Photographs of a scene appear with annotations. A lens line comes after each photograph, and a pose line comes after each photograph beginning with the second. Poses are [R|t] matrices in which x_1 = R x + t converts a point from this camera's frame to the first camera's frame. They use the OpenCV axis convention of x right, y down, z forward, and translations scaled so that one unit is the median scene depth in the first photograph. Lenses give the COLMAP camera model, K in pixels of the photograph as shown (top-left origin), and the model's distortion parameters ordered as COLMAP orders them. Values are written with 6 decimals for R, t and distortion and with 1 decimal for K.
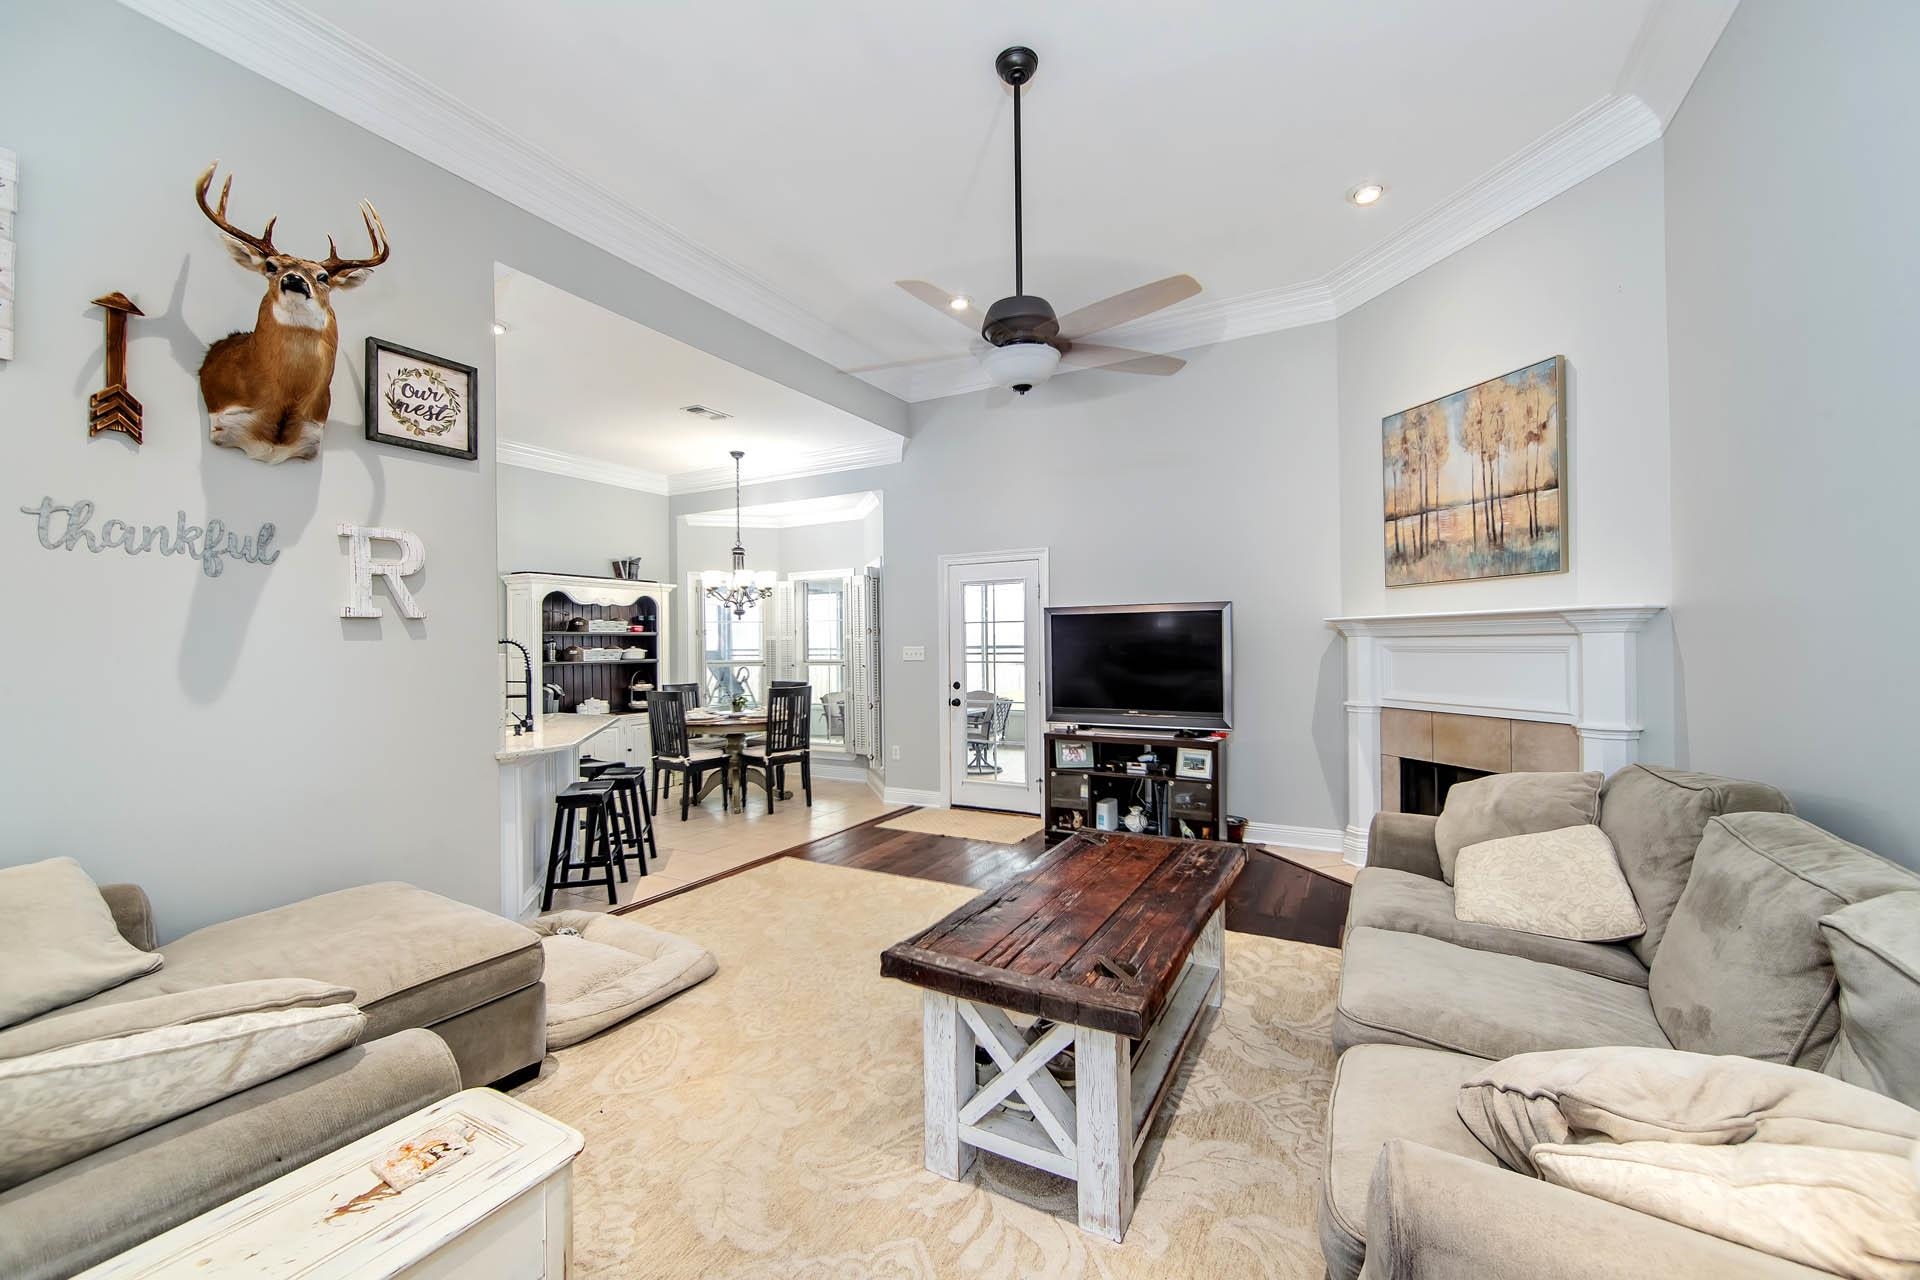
lens RADIAL K [[755.7, 0, 966.4], [0, 755.7, 644.4], [0, 0, 1]] dist [-0.001297, -0.000001]
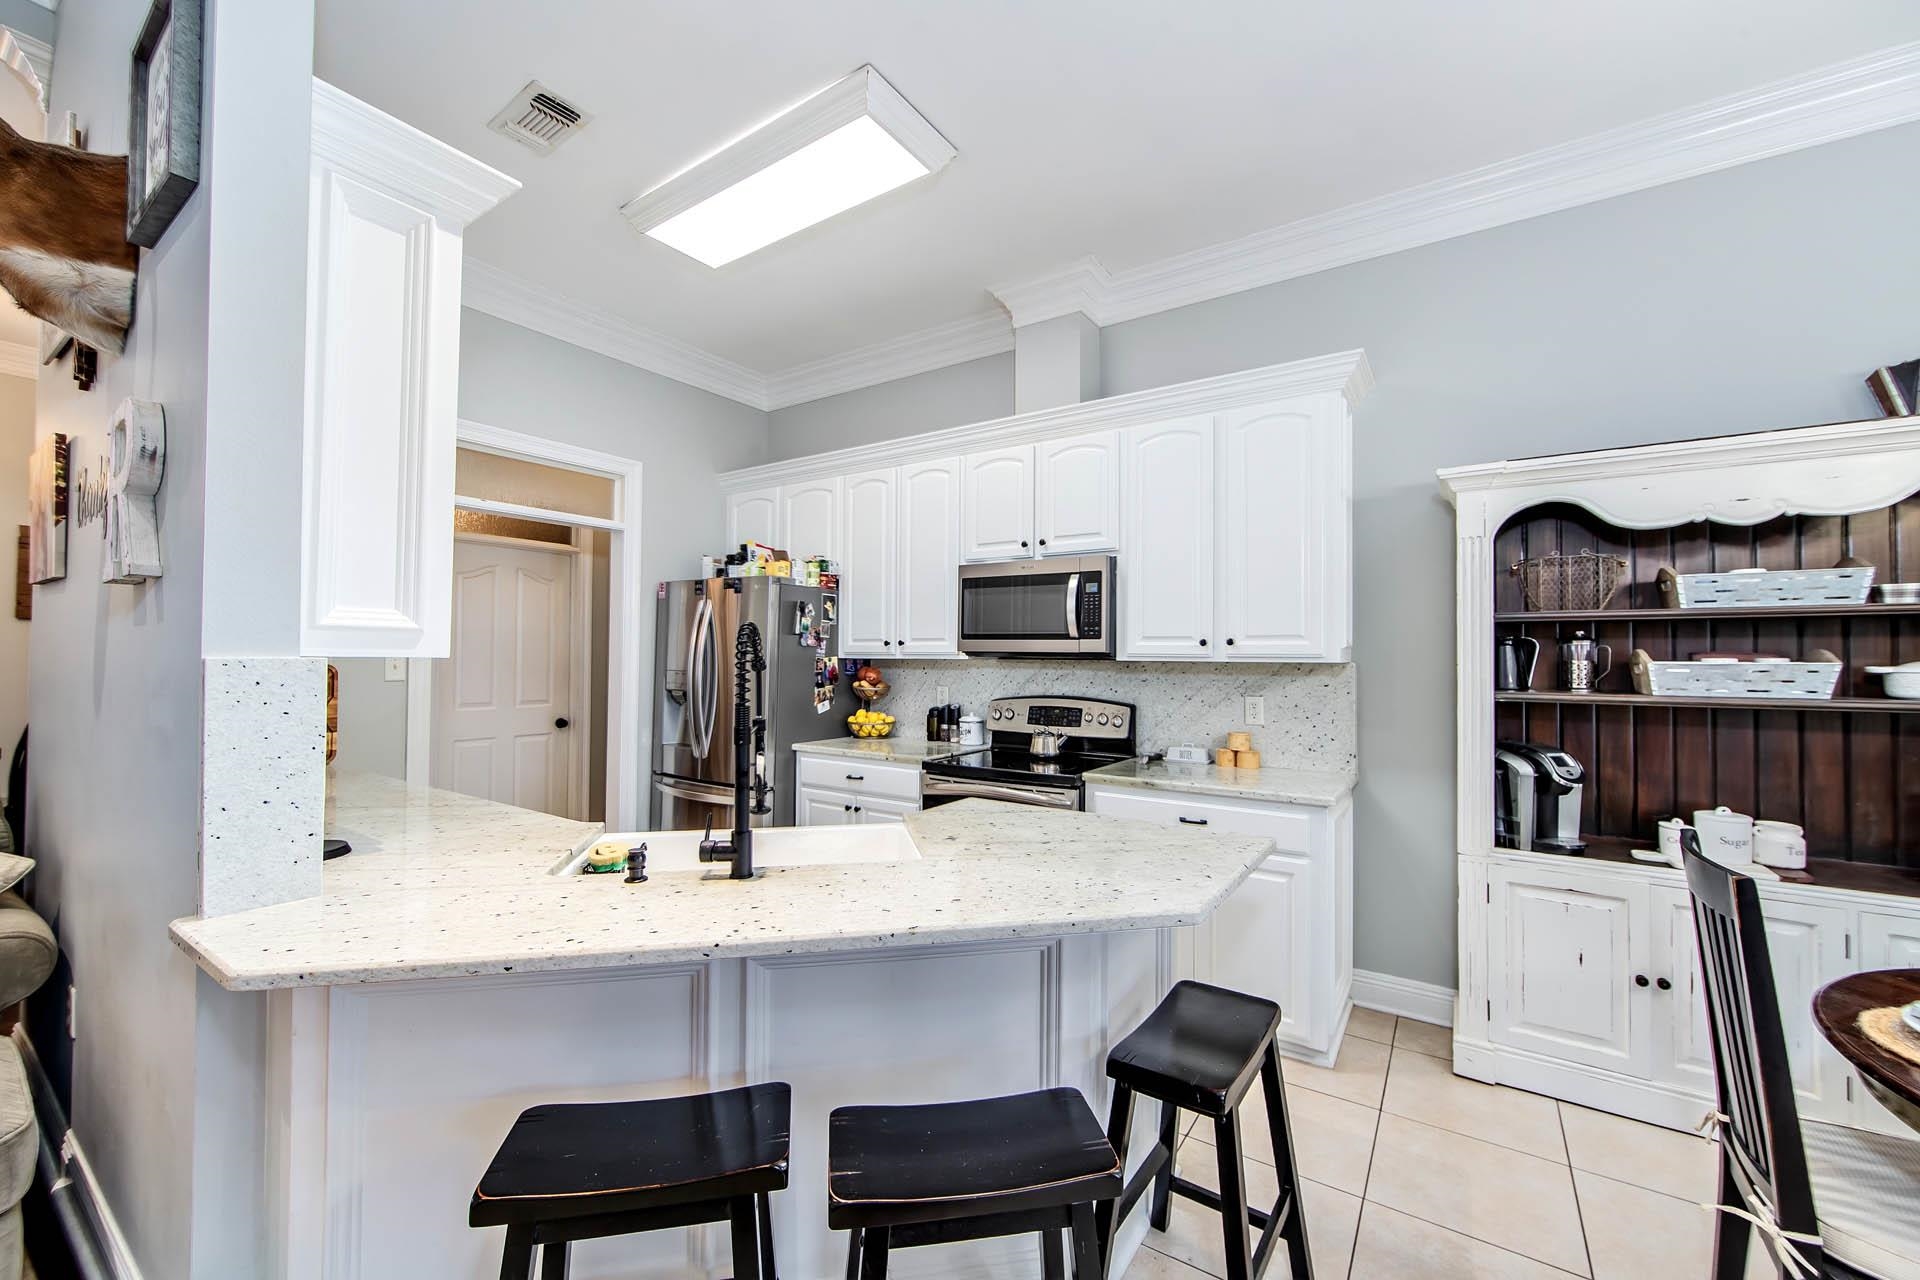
lens RADIAL K [[755.7, 0, 963.0], [0, 755.7, 641.9], [0, 0, 1]] dist [-0.001297, -0.000001]
pose [[-0.085157, -0.007262, -0.996341, -0.137799], [-0.007080, 0.999953, -0.006683, 0.002680], [0.996342, 0.006485, -0.085204, 0.687364]]
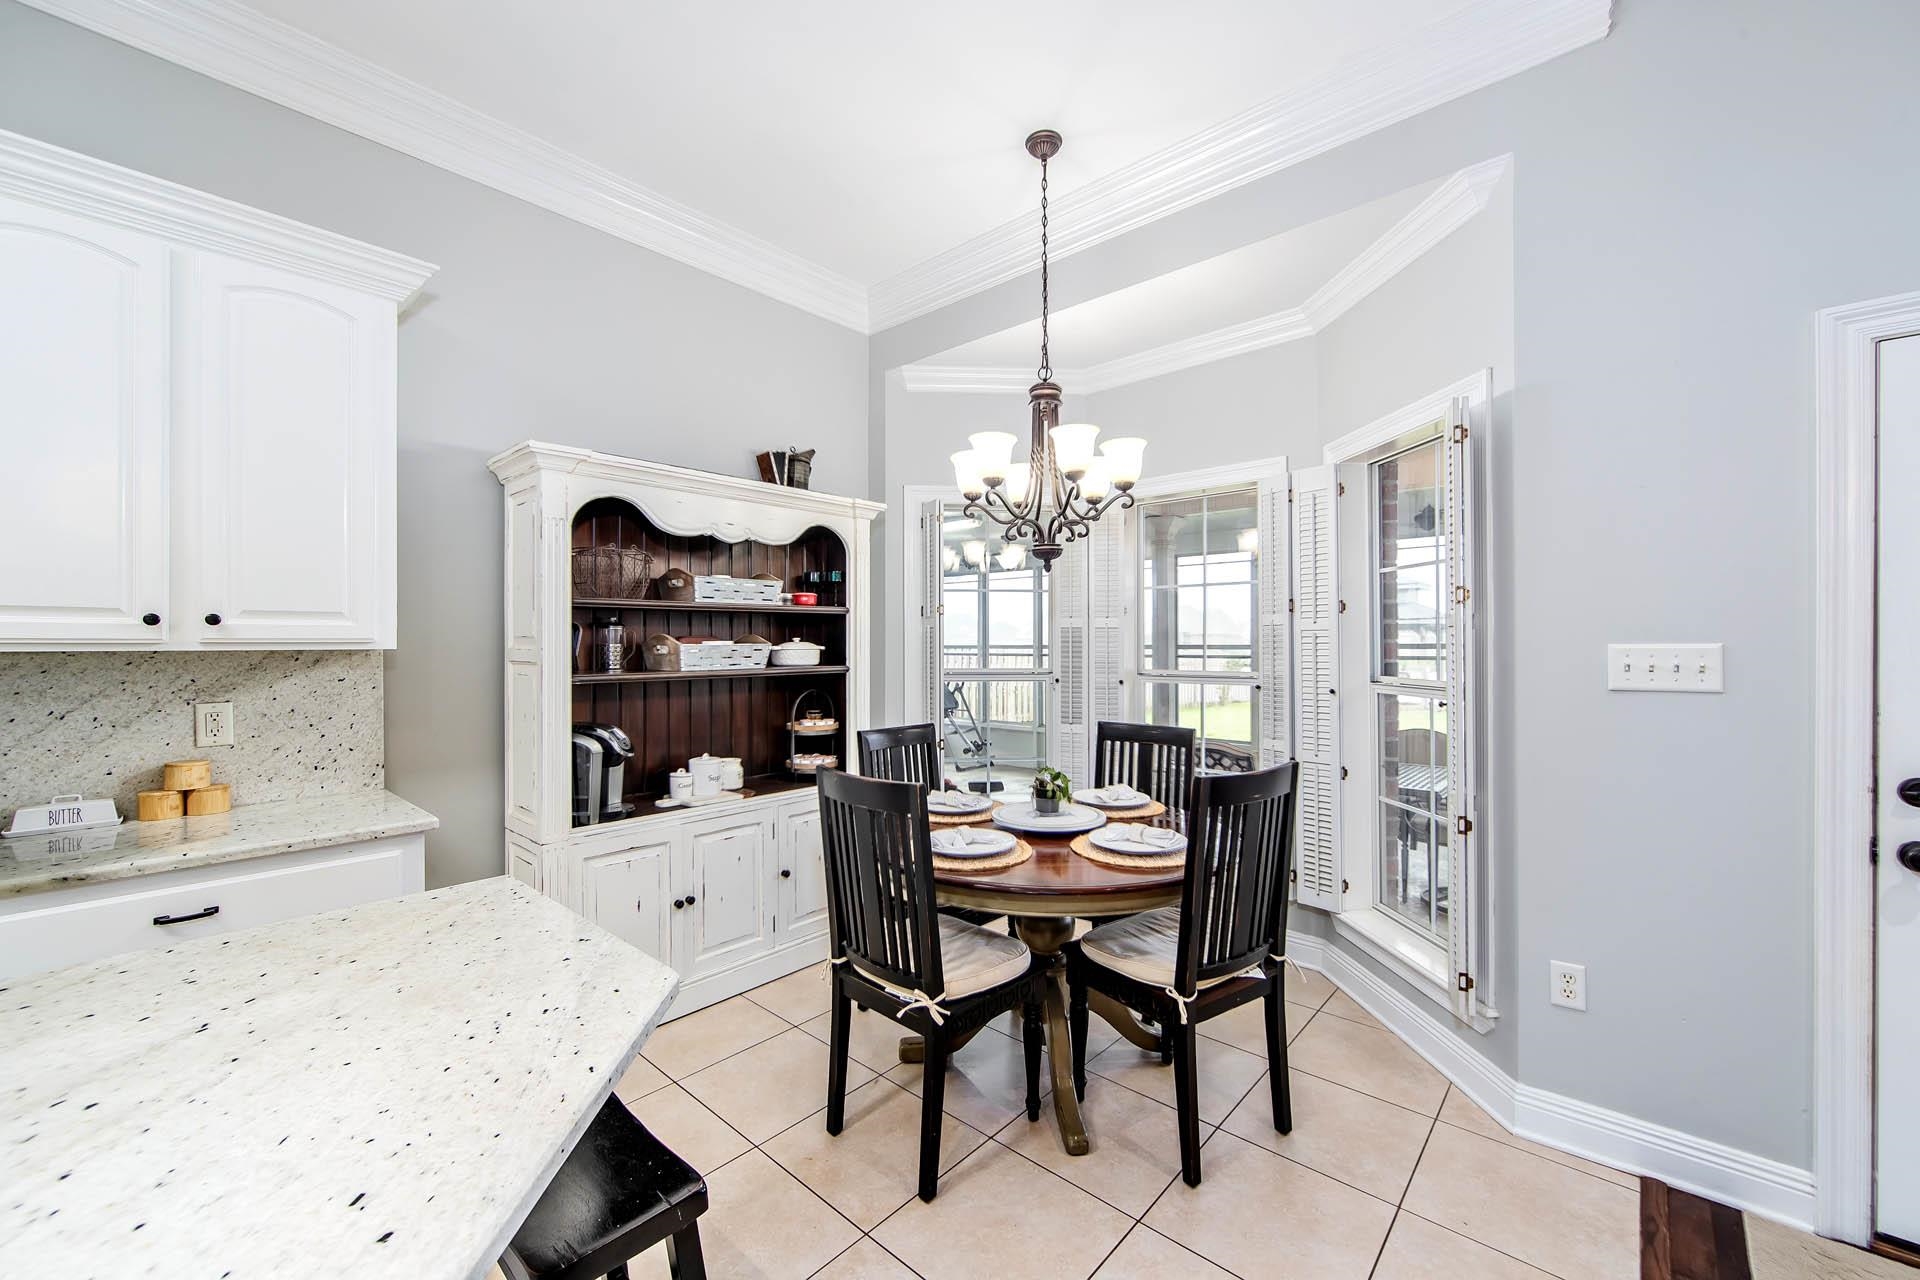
lens RADIAL K [[755.7, 0, 959.8], [0, 755.7, 643.0], [0, 0, 1]] dist [-0.001297, -0.000001]
pose [[0.972536, 0.008786, -0.232586, -0.248316], [-0.008532, 0.999961, 0.002096, 0.004257], [0.232596, -0.000054, 0.972574, 0.601141]]
